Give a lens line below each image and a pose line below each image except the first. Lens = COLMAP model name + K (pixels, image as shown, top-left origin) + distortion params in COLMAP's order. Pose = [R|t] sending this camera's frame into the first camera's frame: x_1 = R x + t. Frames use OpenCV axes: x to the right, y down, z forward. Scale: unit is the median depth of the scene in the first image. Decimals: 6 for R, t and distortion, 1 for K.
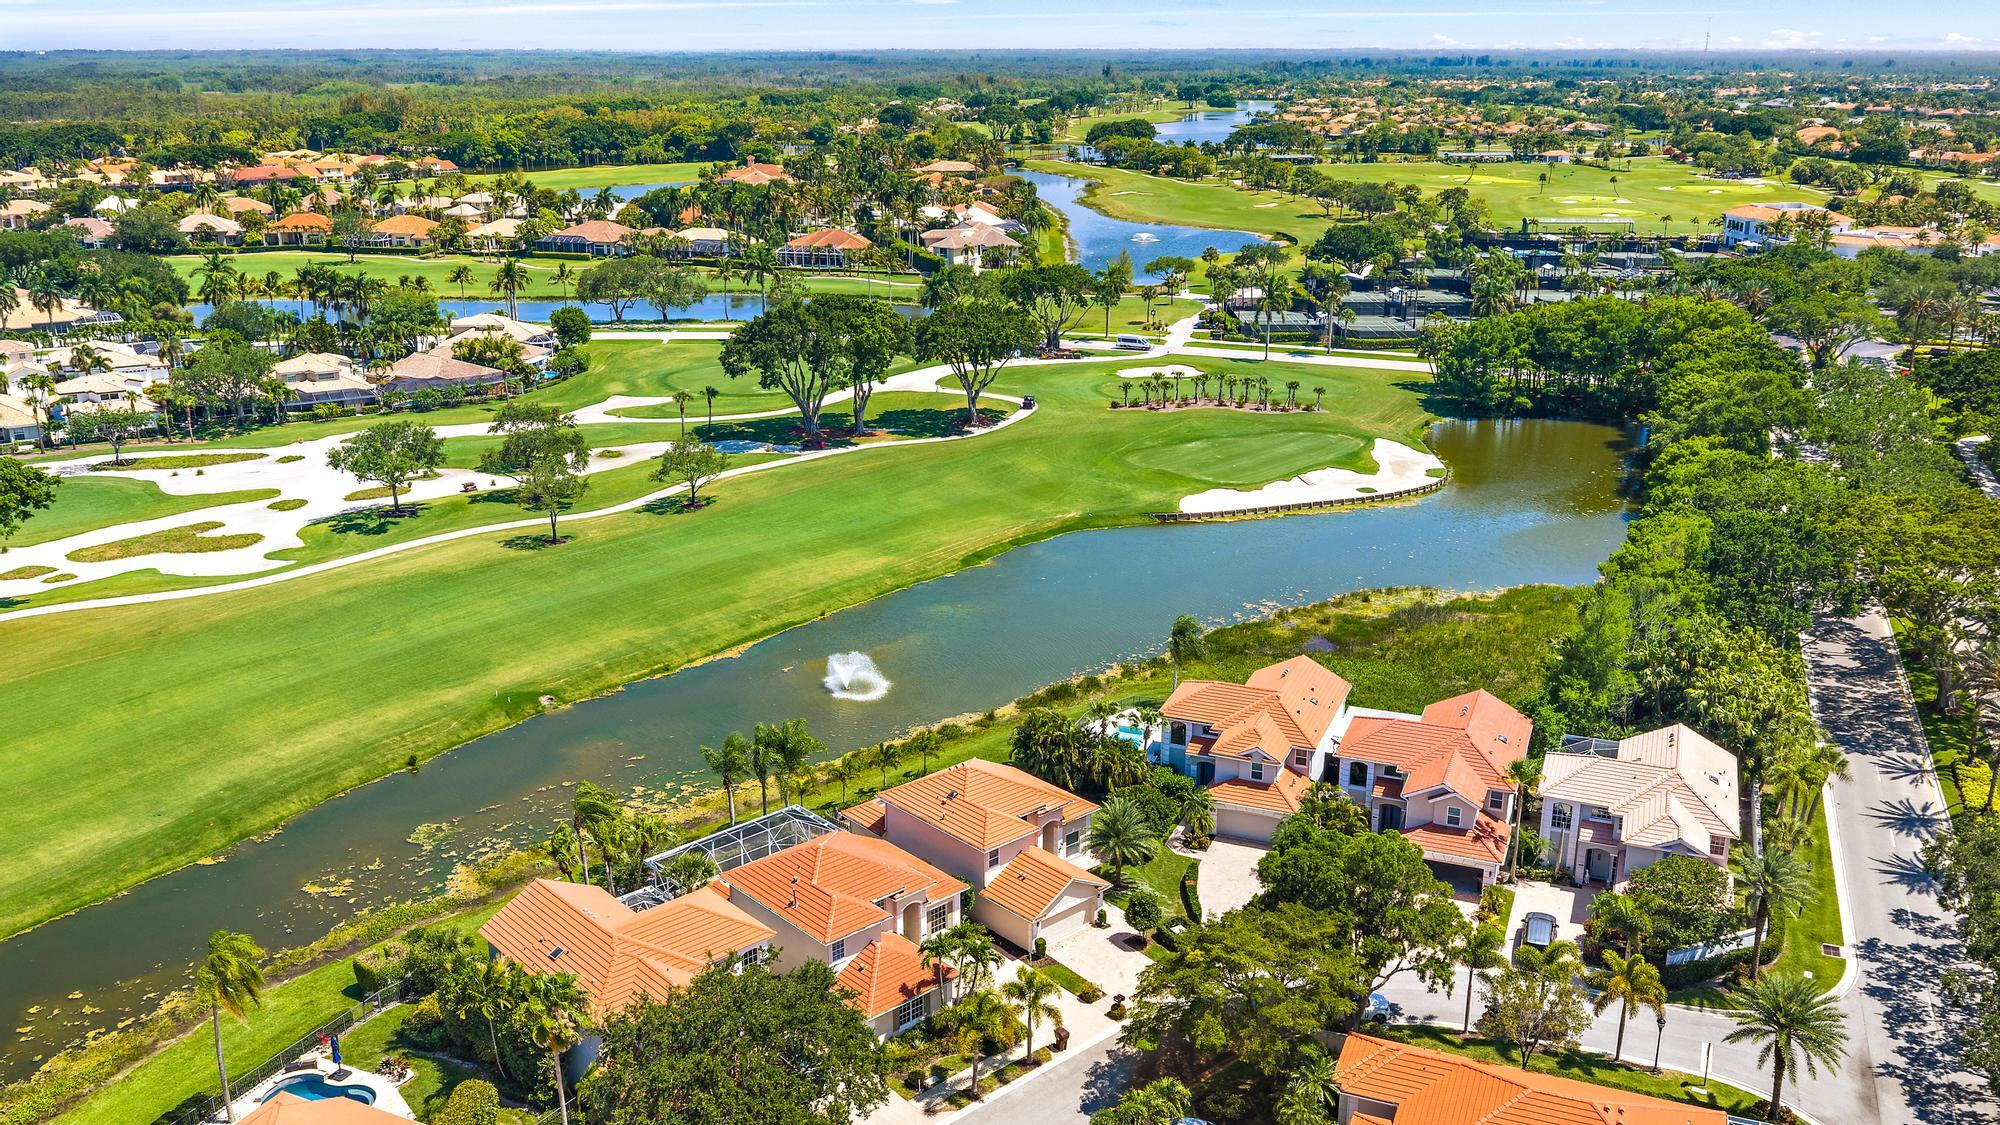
lens RADIAL K [[1679.4, 0, 1000.0], [0, 1679.4, 562.5], [0, 0, 1]] dist [0.032239, -0.057362]
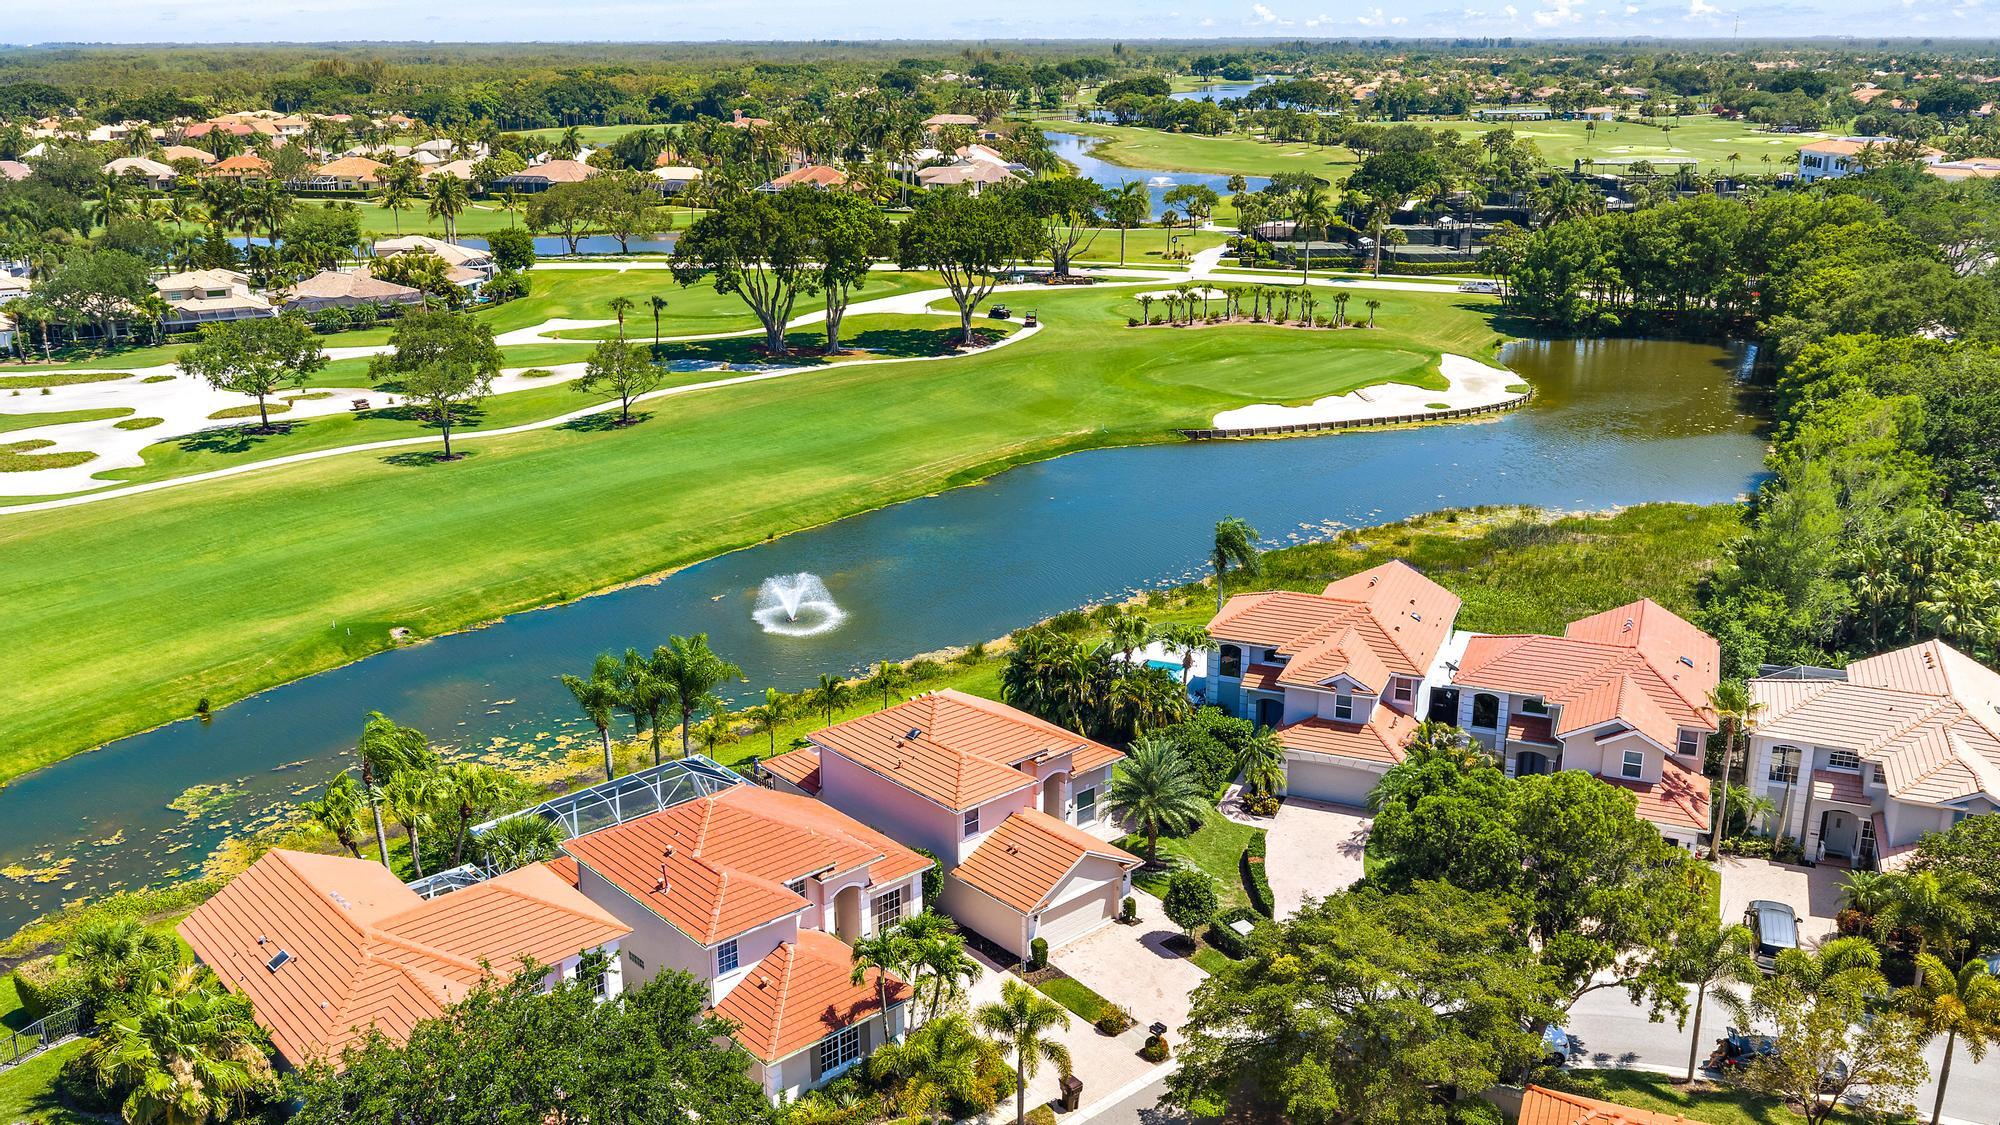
lens RADIAL K [[1679.4, 0, 1000.0], [0, 1679.4, 562.5], [0, 0, 1]] dist [0.032239, -0.057362]
pose [[0.999975, -0.002602, -0.006508, 0.007669], [0.002557, 0.999973, -0.006906, 0.045187], [0.006526, 0.006889, 0.999955, 0.189975]]
